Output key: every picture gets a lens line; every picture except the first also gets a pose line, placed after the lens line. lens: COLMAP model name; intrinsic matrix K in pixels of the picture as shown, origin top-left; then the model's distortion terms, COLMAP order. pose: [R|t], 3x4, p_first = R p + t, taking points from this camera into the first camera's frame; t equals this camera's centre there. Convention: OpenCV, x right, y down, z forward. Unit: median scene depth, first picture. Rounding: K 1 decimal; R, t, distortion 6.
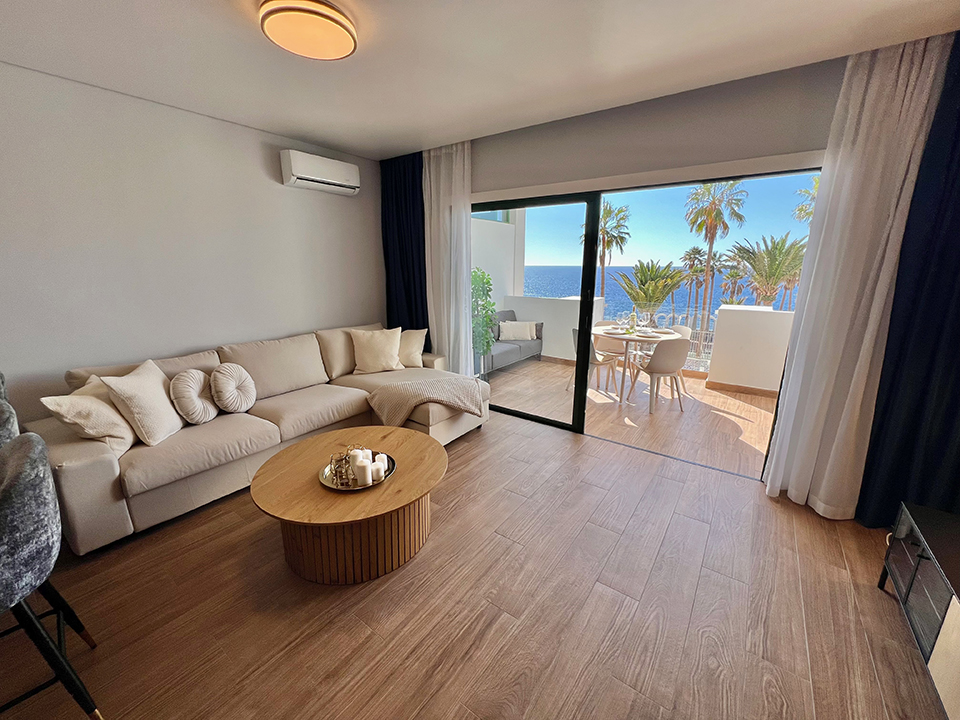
lens RADIAL K [[387.0, 0, 481.3], [0, 387.0, 364.9], [0, 0, 1]] dist [-0.001274, -0.000070]
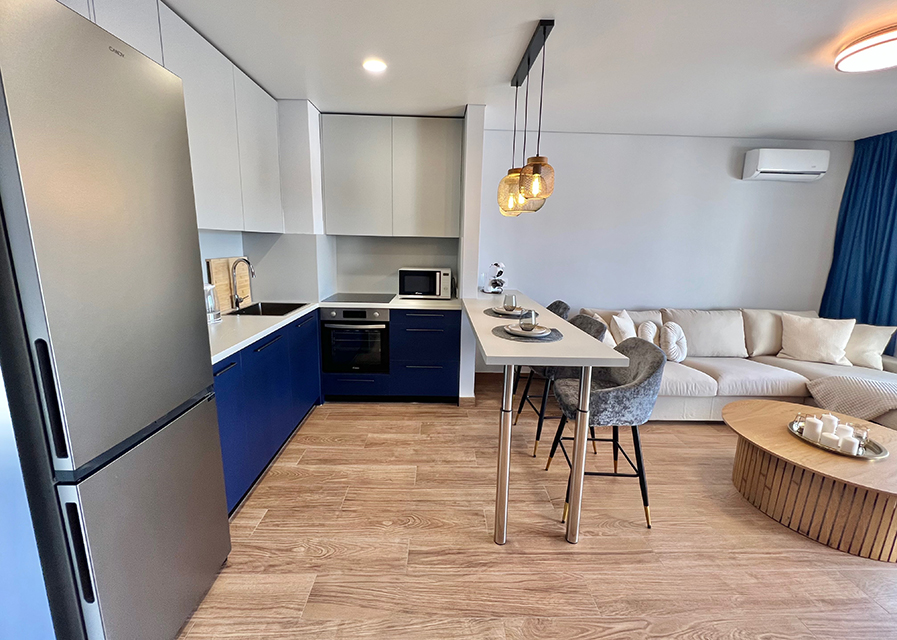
lens RADIAL K [[358.6, 0, 447.9], [0, 358.6, 307.3], [0, 0, 1]] dist [-0.000312, -0.000028]
pose [[0.604500, 0.151990, -0.781971, -0.136732], [-0.218165, 0.975686, 0.020991, 0.063533], [0.766149, 0.157909, 0.622961, -0.243887]]
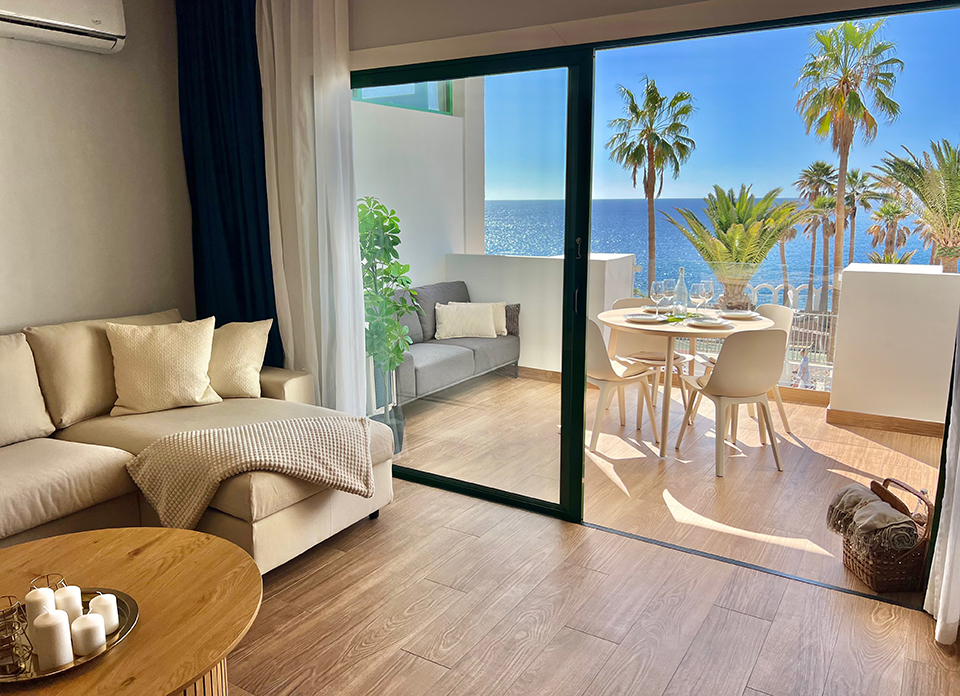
lens RADIAL K [[729.3, 0, 480.0], [0, 729.3, 348.0], [0, 0, 1]] dist [0.064279, -0.080737]
pose [[0.997780, -0.020608, 0.063327, 0.071763], [0.023809, 0.998455, -0.050216, -0.003075], [-0.062194, 0.051612, 0.996729, 0.047502]]
